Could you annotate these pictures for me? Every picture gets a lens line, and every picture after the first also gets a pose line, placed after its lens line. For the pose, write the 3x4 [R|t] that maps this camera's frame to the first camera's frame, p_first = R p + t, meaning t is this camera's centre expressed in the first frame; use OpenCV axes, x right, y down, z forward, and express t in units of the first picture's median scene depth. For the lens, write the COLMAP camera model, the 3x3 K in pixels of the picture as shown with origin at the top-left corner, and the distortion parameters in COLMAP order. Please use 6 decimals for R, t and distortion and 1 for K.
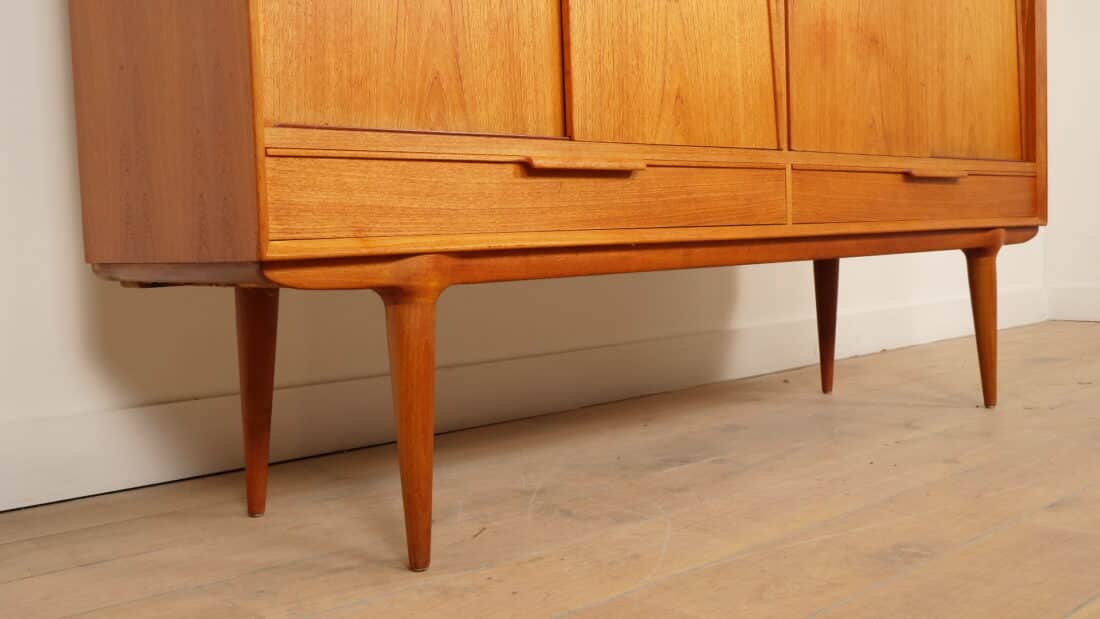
lens RADIAL K [[1111.1, 0, 550.0], [0, 1111.1, 309.5], [0, 0, 1]] dist [-0.013310, 0.003871]
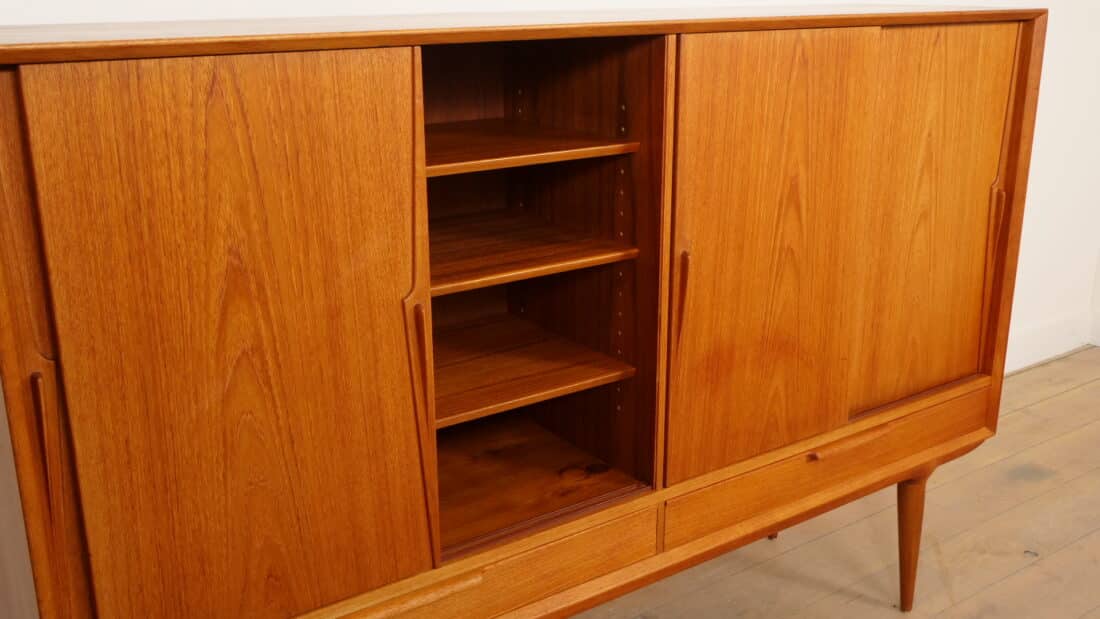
lens RADIAL K [[1111.1, 0, 550.0], [0, 1111.1, 309.5], [0, 0, 1]] dist [-0.013310, 0.003871]
pose [[0.991029, 0.070622, -0.113461, 0.250912], [-0.042154, 0.970820, 0.236074, -0.631897], [0.126822, -0.229174, 0.965088, 0.033088]]
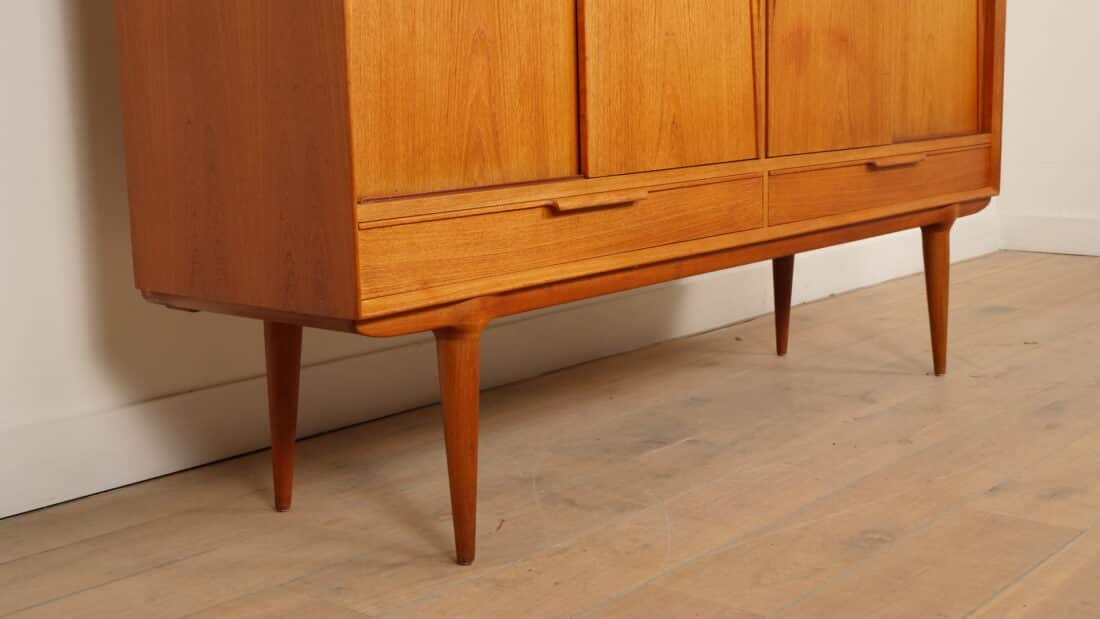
lens RADIAL K [[1401.2, 0, 550.0], [0, 1401.2, 309.5], [0, 0, 1]] dist [0.017925, -0.009263]
pose [[0.993917, -0.007139, 0.109898, -0.162958], [-0.003639, 0.995223, 0.097558, -0.149751], [-0.110070, -0.097365, 0.989143, -0.375963]]
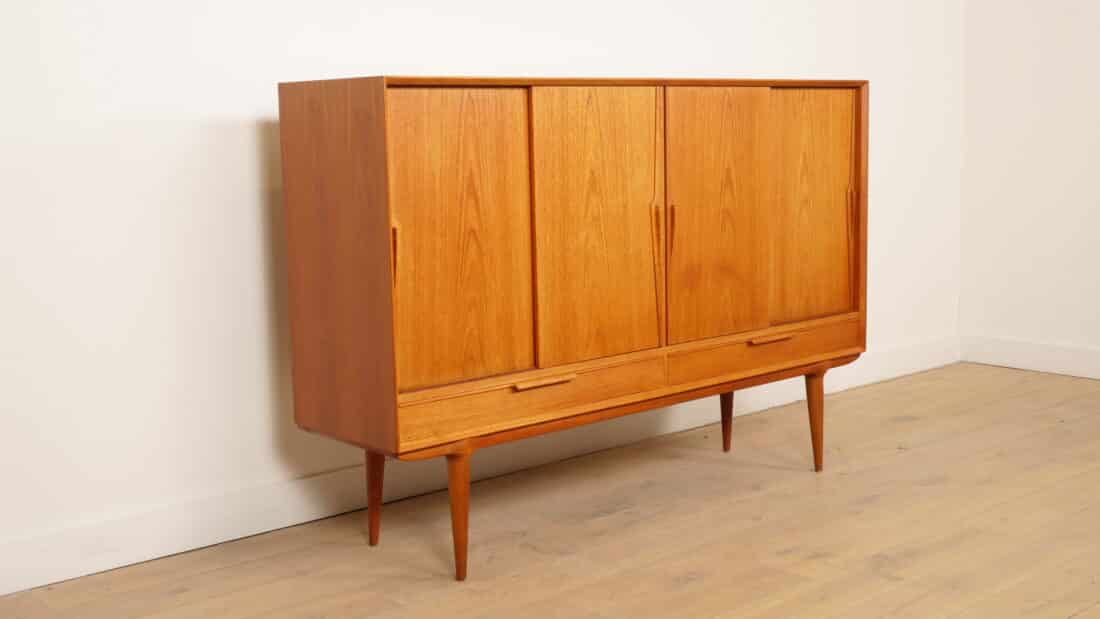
lens RADIAL K [[1339.3, 0, 550.0], [0, 1339.3, 309.5], [0, 0, 1]] dist [0.011157, 0.014008]
pose [[0.999512, 0.017885, -0.025616, 0.095714], [-0.015892, 0.996981, 0.076006, -0.420124], [0.026898, -0.075562, 0.996778, -1.327722]]
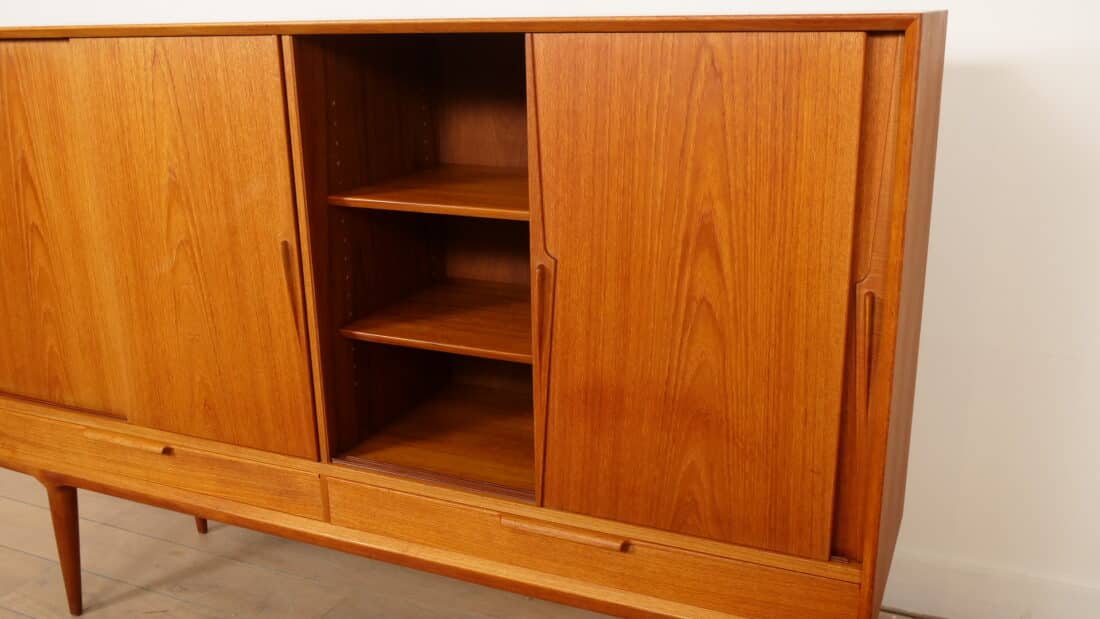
lens RADIAL K [[1005.7, 0, 550.0], [0, 1005.7, 309.5], [0, 0, 1]] dist [-0.019589, -0.004756]
pose [[0.384608, 0.294398, -0.874875, 1.118748], [-0.055245, 0.953421, 0.296542, -0.674670], [0.921425, -0.065720, 0.382957, 0.787037]]
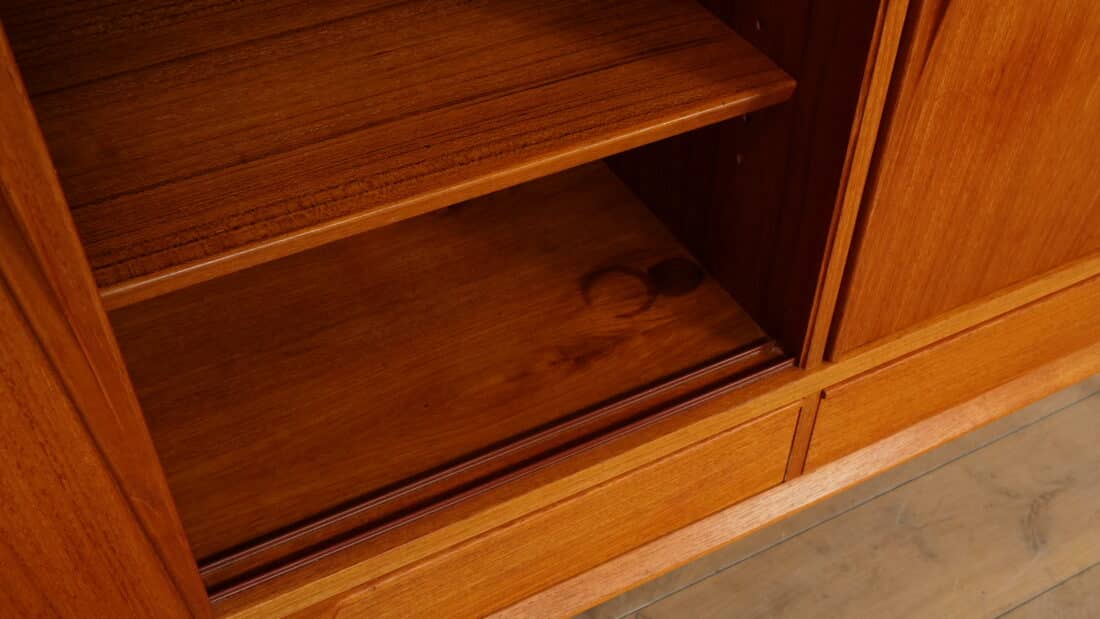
lens RADIAL K [[1151.1, 0, 550.0], [0, 1151.1, 309.5], [0, 0, 1]] dist [-0.001322, -0.002382]
pose [[0.965138, 0.207346, -0.159741, 0.208714], [-0.057665, 0.763743, 0.642939, -0.509534], [0.255312, -0.611313, 0.749074, 0.760835]]
